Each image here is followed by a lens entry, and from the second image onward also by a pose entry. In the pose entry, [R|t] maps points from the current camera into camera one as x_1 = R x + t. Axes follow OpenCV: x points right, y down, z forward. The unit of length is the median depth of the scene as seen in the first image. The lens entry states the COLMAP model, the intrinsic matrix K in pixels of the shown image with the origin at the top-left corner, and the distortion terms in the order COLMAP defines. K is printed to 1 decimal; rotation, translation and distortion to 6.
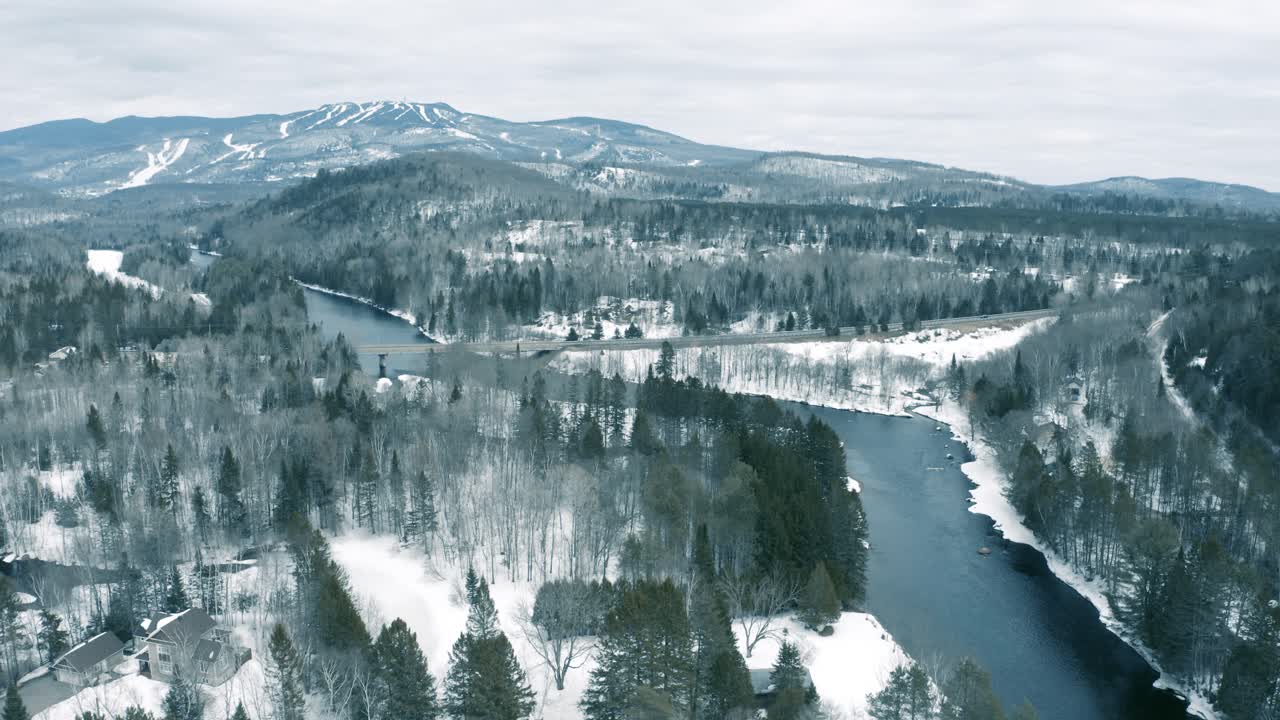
lens RADIAL K [[1049.8, 0, 642.8], [0, 1049.8, 355.4], [0, 0, 1]] dist [-0.186412, 0.015647]
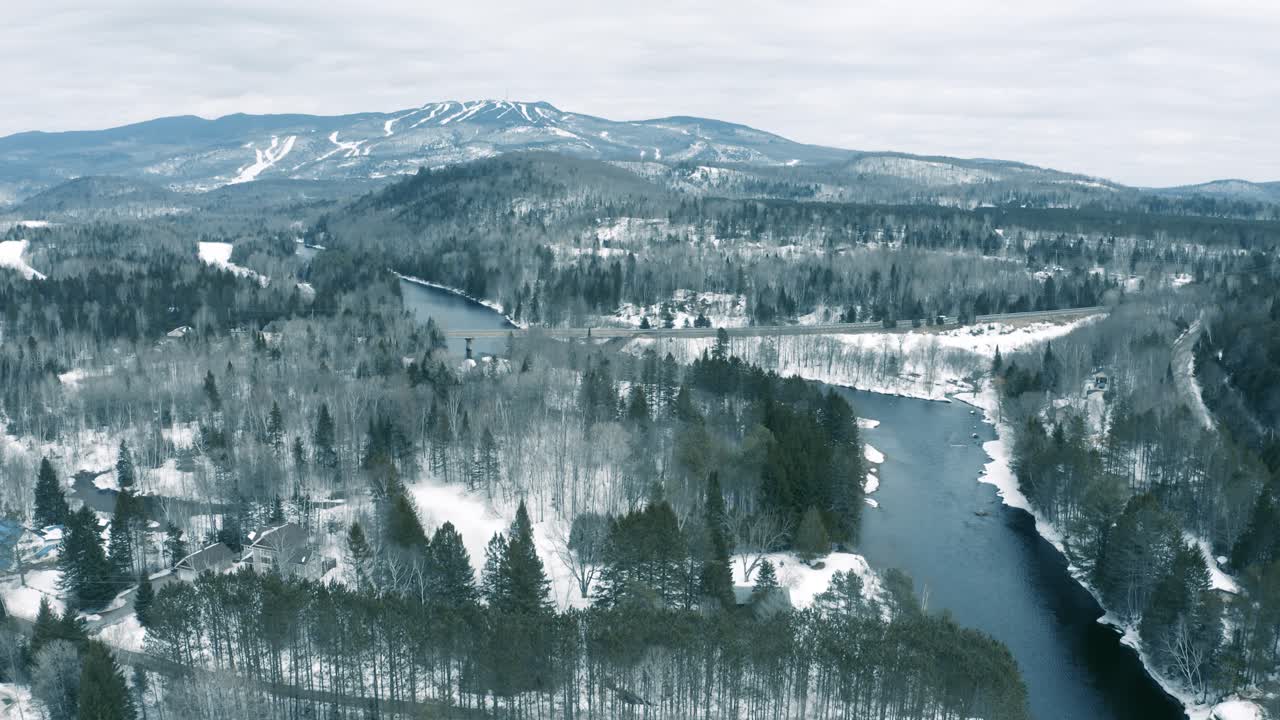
lens RADIAL K [[1049.8, 0, 640.4], [0, 1049.8, 355.4], [0, 0, 1]] dist [-0.186412, 0.015647]
pose [[0.995226, 0.016365, -0.096219, 0.022761], [-0.016268, 0.999866, 0.001801, 0.007872], [0.096236, -0.000227, 0.995359, -0.050000]]
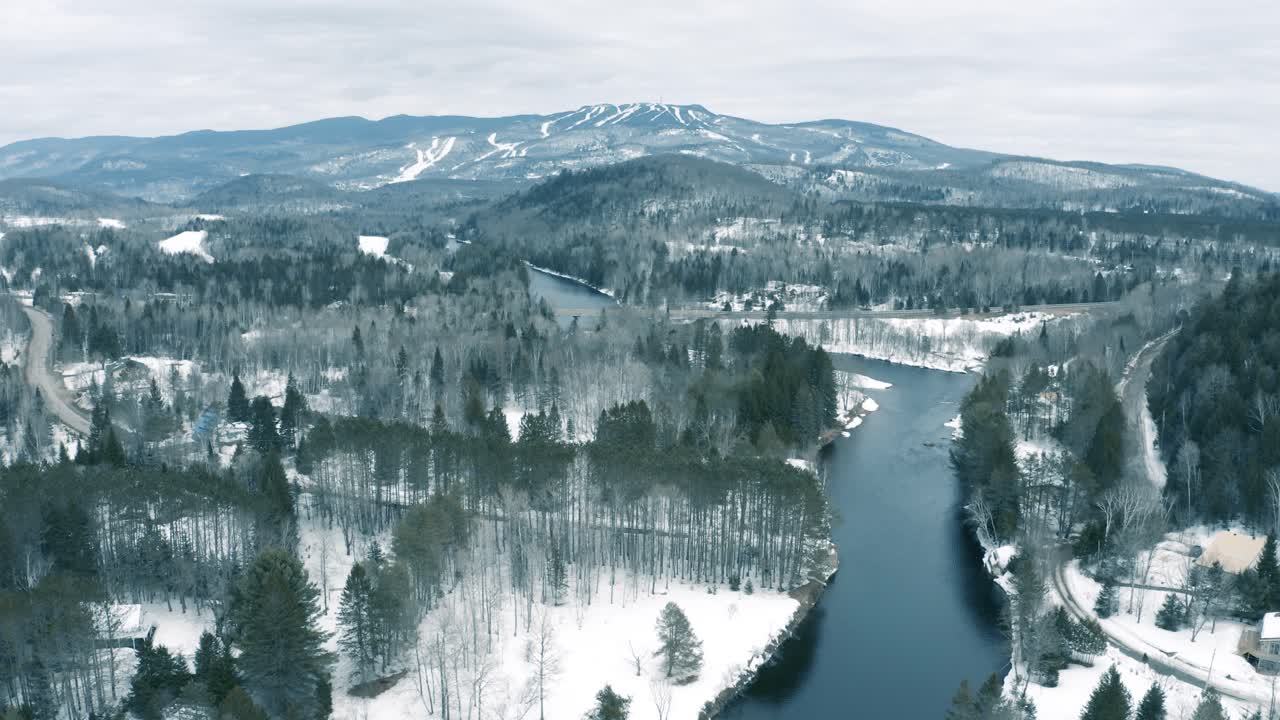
lens RADIAL K [[1049.8, 0, 636.4], [0, 1049.8, 354.3], [0, 0, 1]] dist [-0.186412, 0.015647]
pose [[0.968951, 0.039541, -0.244069, 0.094876], [-0.039927, 0.999197, 0.003368, 0.025964], [0.244007, 0.006482, 0.969752, -0.165689]]
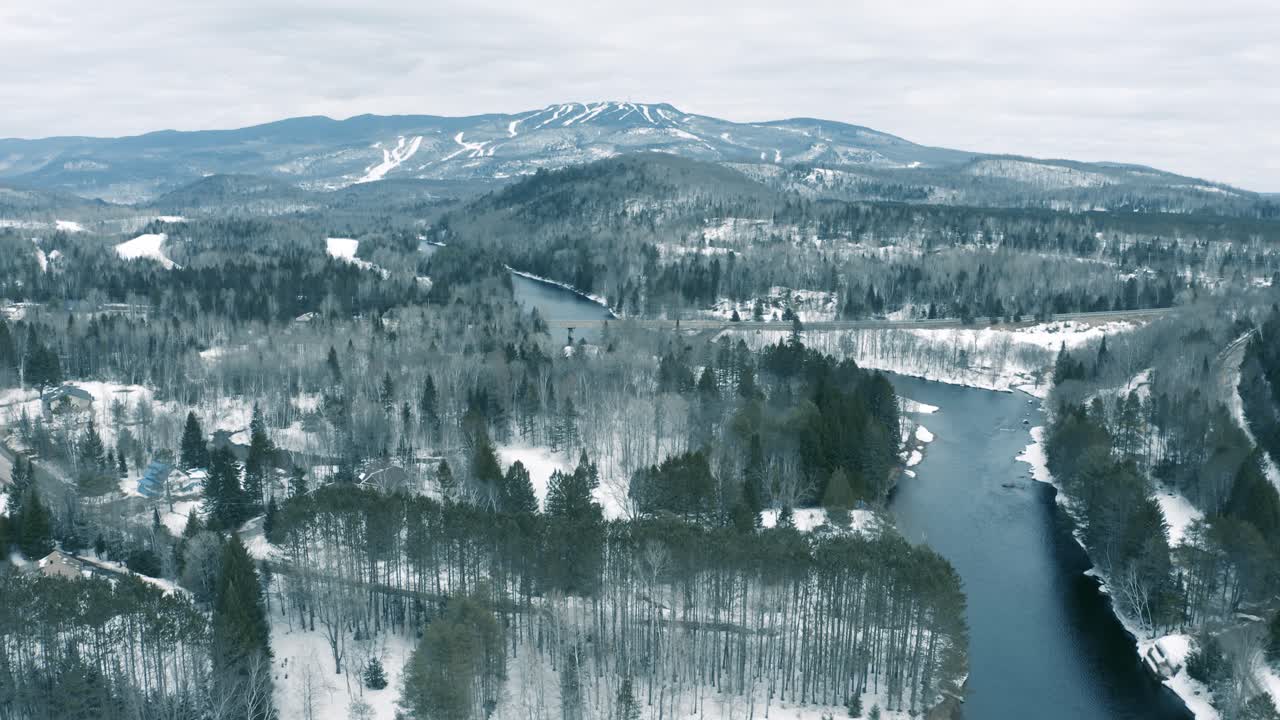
lens RADIAL K [[1049.8, 0, 635.7], [0, 1049.8, 354.6], [0, 0, 1]] dist [-0.186412, 0.015647]
pose [[0.976272, 0.033989, -0.213863, 0.051066], [-0.034142, 0.999413, 0.002981, 0.015514], [0.213839, 0.004391, 0.976859, -0.098210]]
